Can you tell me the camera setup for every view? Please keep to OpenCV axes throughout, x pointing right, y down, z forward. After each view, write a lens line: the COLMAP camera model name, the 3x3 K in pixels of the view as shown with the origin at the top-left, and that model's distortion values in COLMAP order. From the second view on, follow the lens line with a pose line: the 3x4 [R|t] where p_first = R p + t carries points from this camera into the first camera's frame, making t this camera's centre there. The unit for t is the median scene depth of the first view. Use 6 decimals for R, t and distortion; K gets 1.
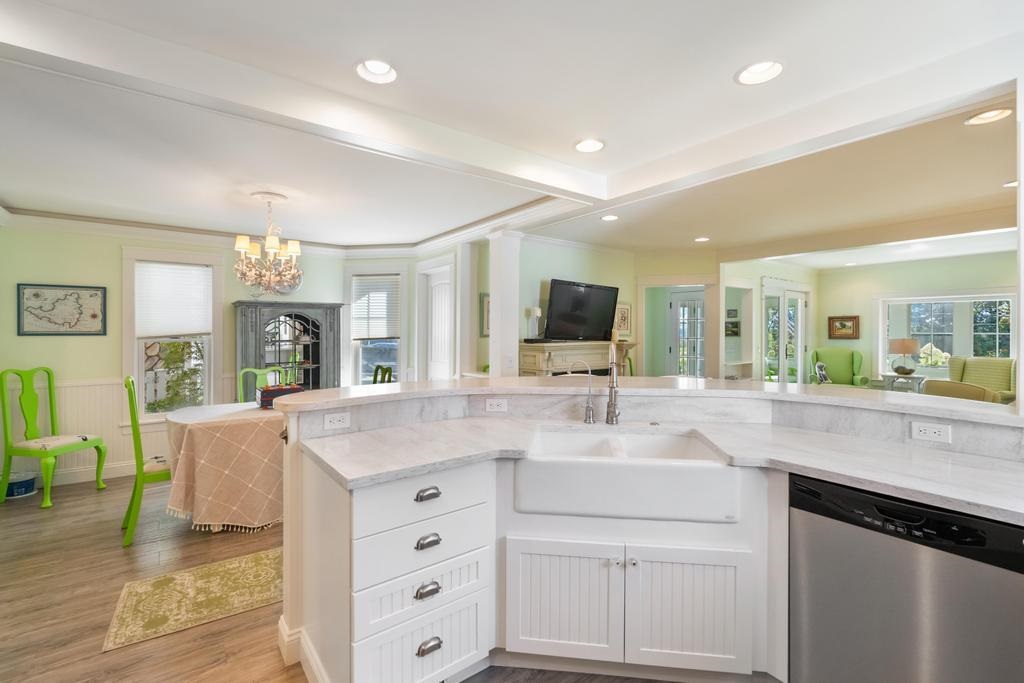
lens RADIAL K [[446.0, 0, 510.6], [0, 446.0, 341.4], [0, 0, 1]] dist [0.001404, 0.000609]
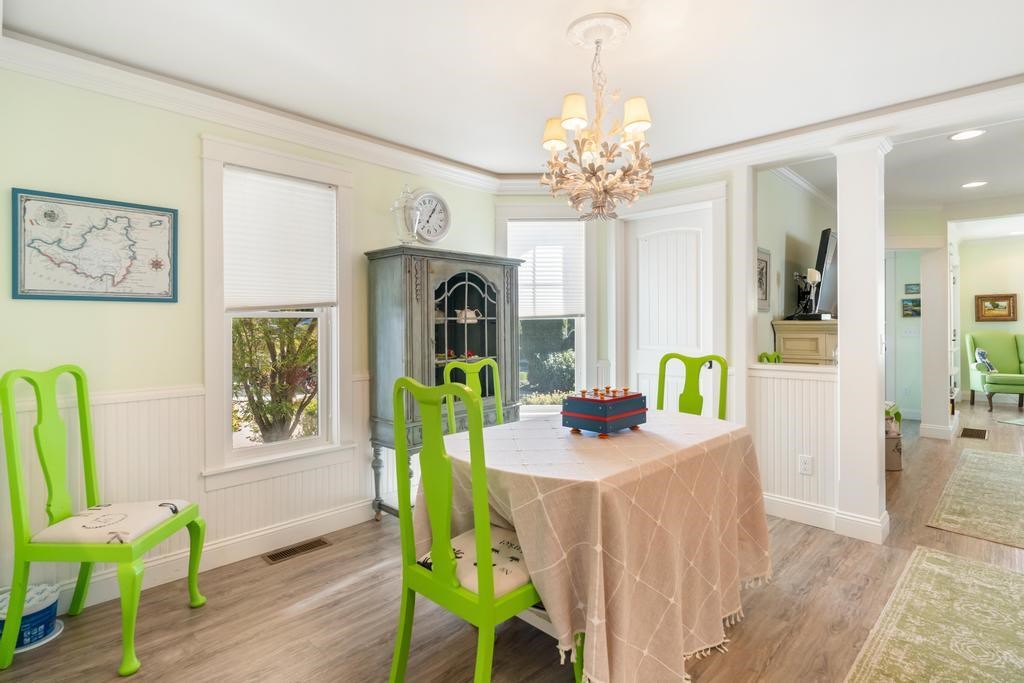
lens RADIAL K [[503.6, 0, 513.9], [0, 503.6, 331.0], [0, 0, 1]] dist [0.002498, 0.000329]
pose [[0.986549, -0.004759, 0.163399, -0.620776], [0.005718, 0.999969, -0.005399, 0.025205], [-0.163368, 0.006261, 0.986545, 0.361505]]
